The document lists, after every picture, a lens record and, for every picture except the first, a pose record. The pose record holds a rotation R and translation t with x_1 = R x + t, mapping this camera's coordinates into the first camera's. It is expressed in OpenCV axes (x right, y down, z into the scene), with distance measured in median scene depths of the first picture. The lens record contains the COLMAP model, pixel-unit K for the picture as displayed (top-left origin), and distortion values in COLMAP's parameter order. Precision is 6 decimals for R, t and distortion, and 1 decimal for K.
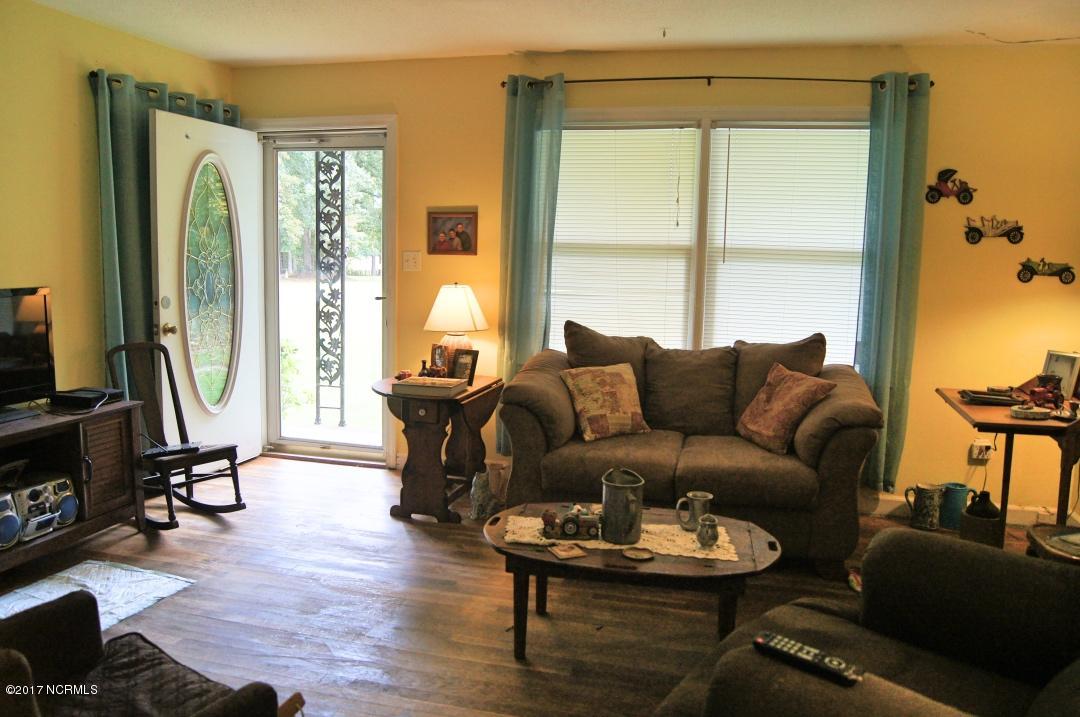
lens RADIAL K [[838.3, 0, 541.2], [0, 838.3, 359.3], [0, 0, 1]] dist [-0.082279, 0.017503]
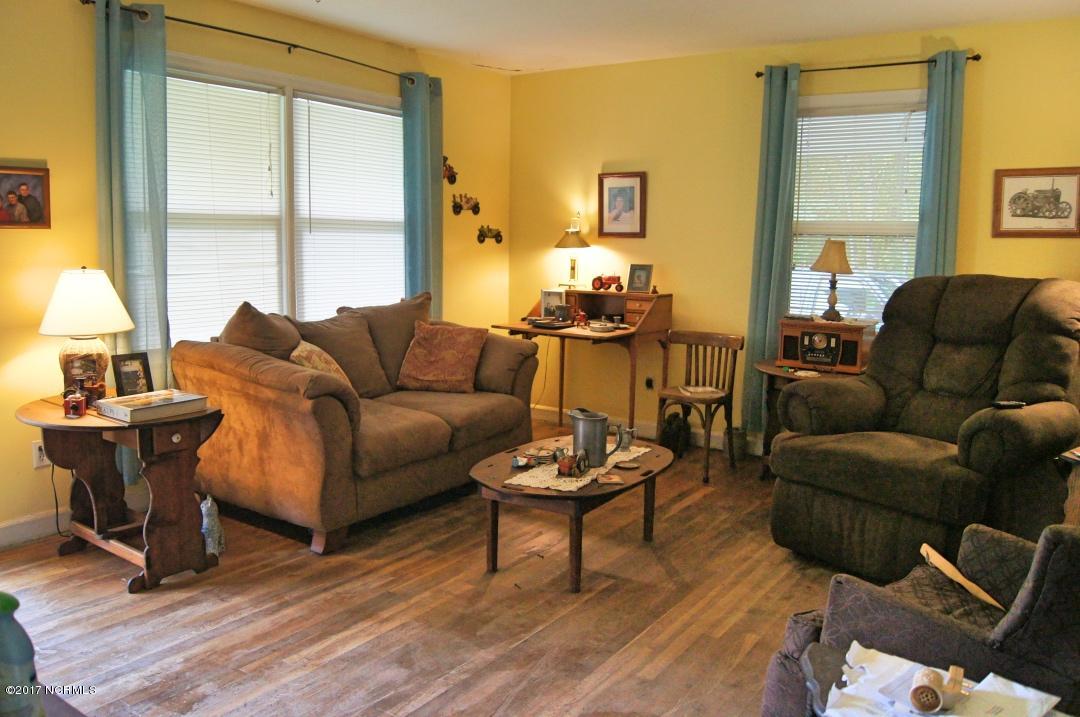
lens RADIAL K [[838.3, 0, 536.1], [0, 838.3, 356.0], [0, 0, 1]] dist [-0.082279, 0.017503]
pose [[0.350416, -0.146047, 0.925137, -0.651081], [0.109008, 0.987414, 0.114590, -0.054988], [-0.930229, 0.060693, 0.361926, 0.392988]]
